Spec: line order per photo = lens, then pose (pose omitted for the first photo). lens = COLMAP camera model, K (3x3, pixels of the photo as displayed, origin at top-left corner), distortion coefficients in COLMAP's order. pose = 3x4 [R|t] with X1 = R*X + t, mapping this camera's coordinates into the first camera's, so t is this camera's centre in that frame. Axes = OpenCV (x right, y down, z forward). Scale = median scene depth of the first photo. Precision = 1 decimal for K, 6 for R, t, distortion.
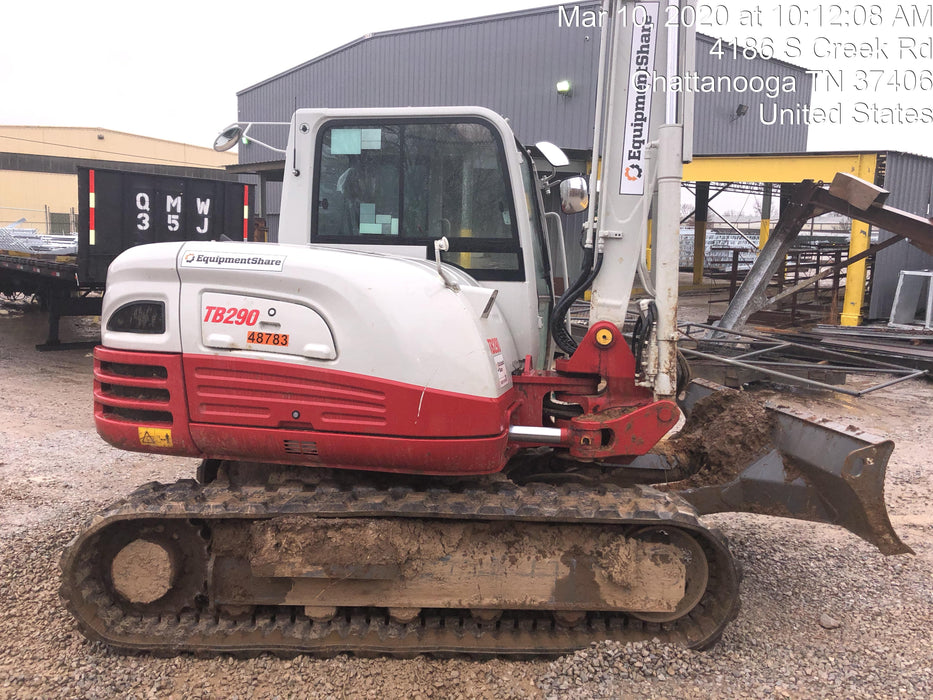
lens RADIAL K [[745.0, 0, 466.5], [0, 745.0, 350.0], [0, 0, 1]] dist [0.064373, -0.004867]
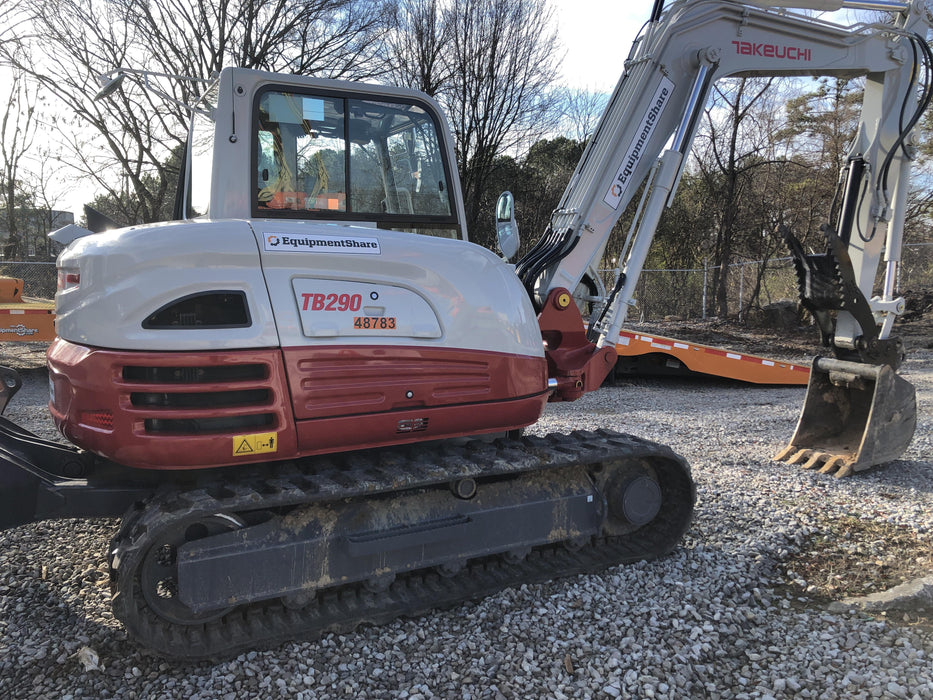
lens RADIAL K [[745.0, 0, 466.5], [0, 745.0, 350.0], [0, 0, 1]] dist [0.064373, -0.004867]
pose [[0.773742, -0.104441, 0.624832, -0.707005], [0.070696, 0.994391, 0.078669, -0.043465], [-0.629544, -0.016696, 0.776786, 0.145503]]
